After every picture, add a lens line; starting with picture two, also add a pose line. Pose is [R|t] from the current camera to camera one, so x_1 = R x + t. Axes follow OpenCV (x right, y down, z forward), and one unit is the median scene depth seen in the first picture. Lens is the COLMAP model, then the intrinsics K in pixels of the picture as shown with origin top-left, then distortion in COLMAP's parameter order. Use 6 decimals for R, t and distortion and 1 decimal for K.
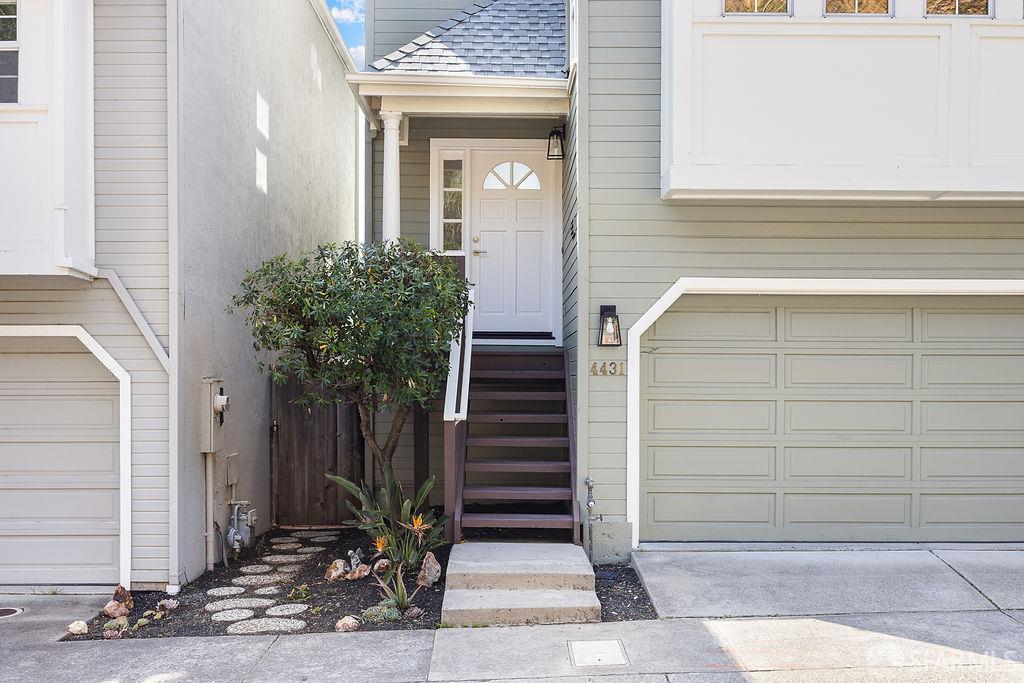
lens RADIAL K [[1046.2, 0, 512.0], [0, 1046.2, 341.5], [0, 0, 1]] dist [-0.005432, -0.006138]
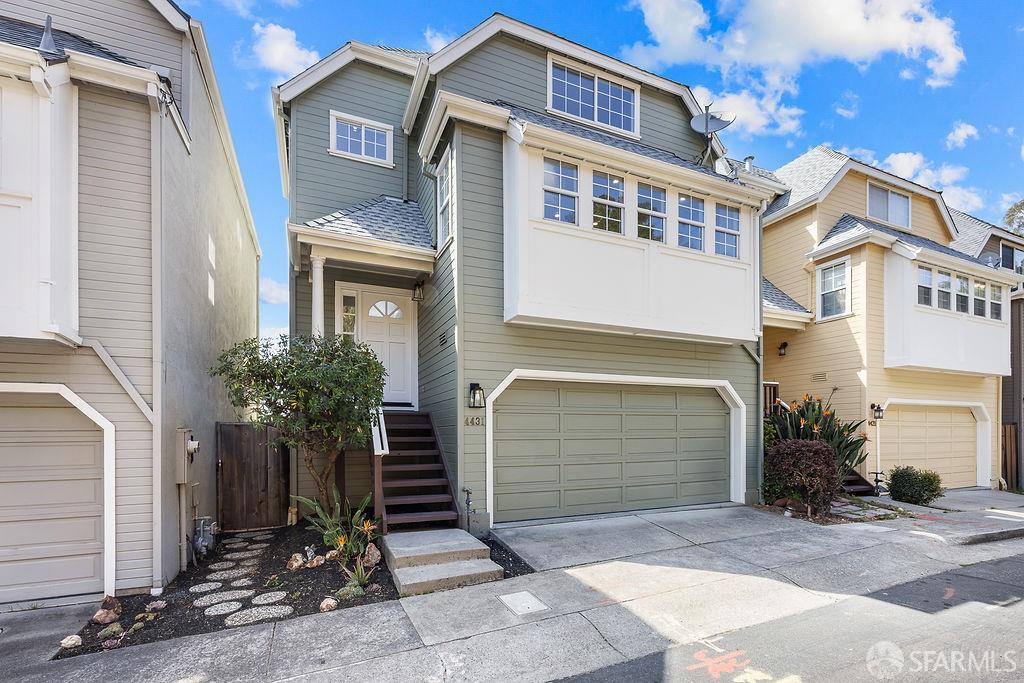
lens RADIAL K [[474.8, 0, 512.4], [0, 474.8, 420.5], [0, 0, 1]] dist [-0.004044, -0.000575]
pose [[0.910777, 0.004332, 0.412877, -0.166152], [-0.004237, 0.999990, -0.001146, 0.025428], [-0.412878, -0.000706, 0.910786, 0.286560]]
